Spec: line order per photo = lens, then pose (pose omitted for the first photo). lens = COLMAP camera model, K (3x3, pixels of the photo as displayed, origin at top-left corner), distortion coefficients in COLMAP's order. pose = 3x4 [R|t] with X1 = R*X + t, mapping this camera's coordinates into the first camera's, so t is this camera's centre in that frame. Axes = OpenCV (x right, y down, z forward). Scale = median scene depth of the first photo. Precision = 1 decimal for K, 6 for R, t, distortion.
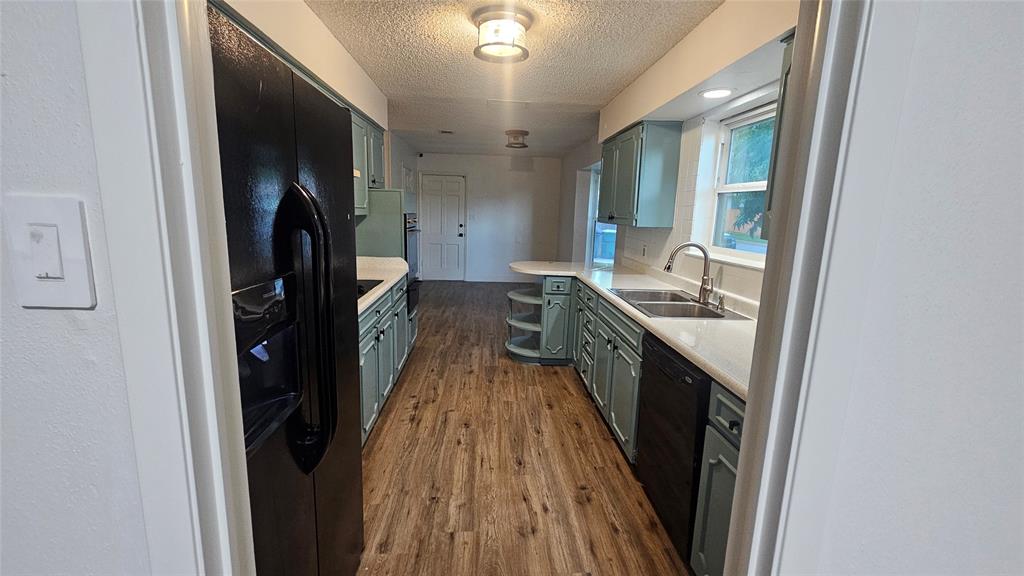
lens RADIAL K [[421.3, 0, 506.4], [0, 421.3, 284.6], [0, 0, 1]] dist [-0.000290, 0.001645]
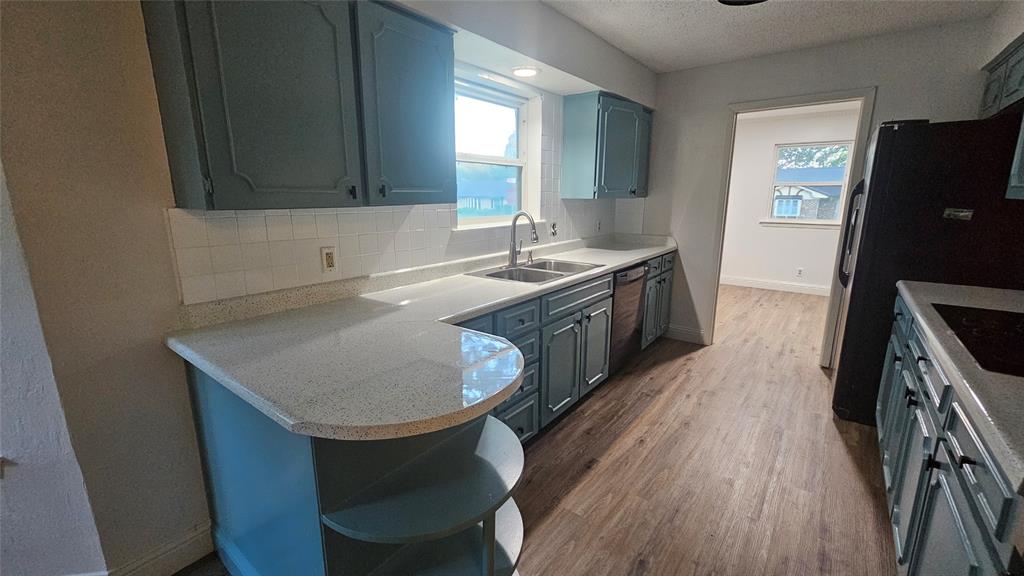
lens RADIAL K [[421.3, 0, 510.6], [0, 421.3, 286.0], [0, 0, 1]] dist [-0.000290, 0.001645]
pose [[-0.759335, -0.164438, 0.629580, -0.205126], [0.093383, 0.929988, 0.355529, -0.270066], [-0.643964, 0.328758, -0.690817, 1.604826]]
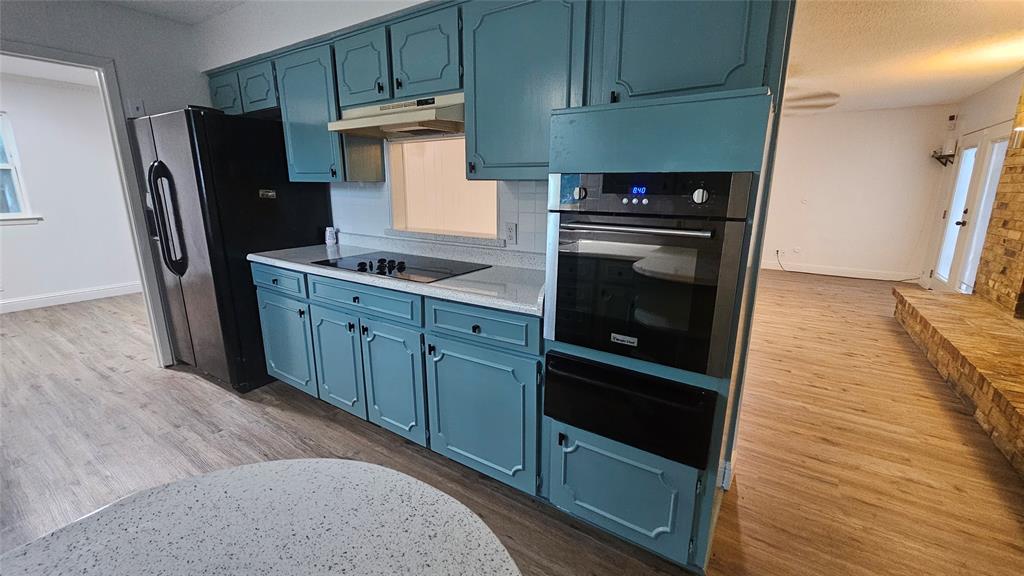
lens RADIAL K [[421.3, 0, 511.1], [0, 421.3, 285.9], [0, 0, 1]] dist [-0.000290, 0.001645]
pose [[-0.595601, 0.157447, -0.787699, 0.134420], [-0.159368, 0.937949, 0.307982, -0.230767], [0.787313, 0.308968, -0.533552, 1.518645]]
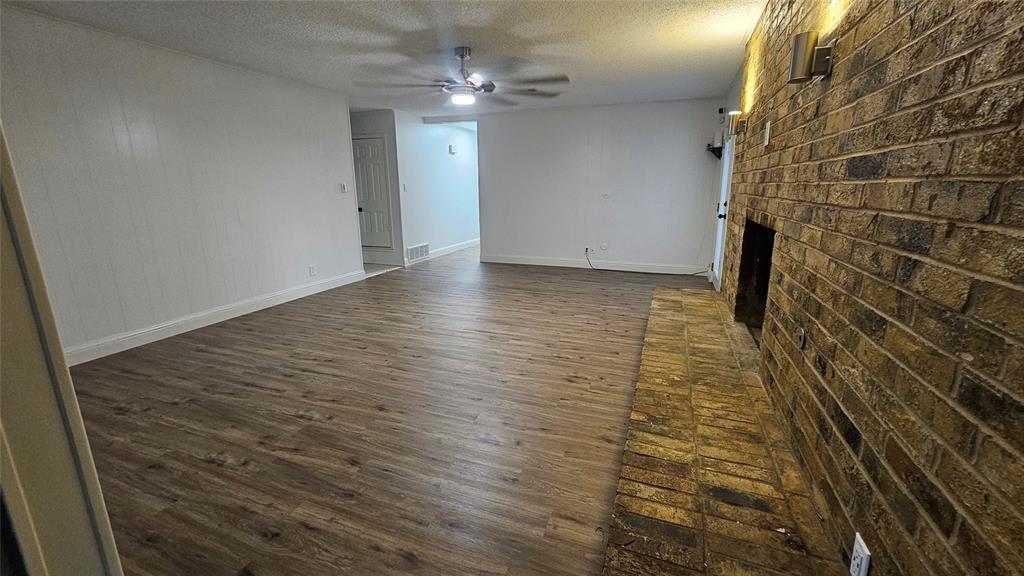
lens RADIAL K [[421.3, 0, 511.1], [0, 421.3, 287.7], [0, 0, 1]] dist [-0.000290, 0.001645]
pose [[-0.399765, 0.194187, -0.895812, -0.441297], [-0.165484, 0.945953, 0.278905, -0.291399], [0.901556, 0.259739, -0.346024, 1.855926]]
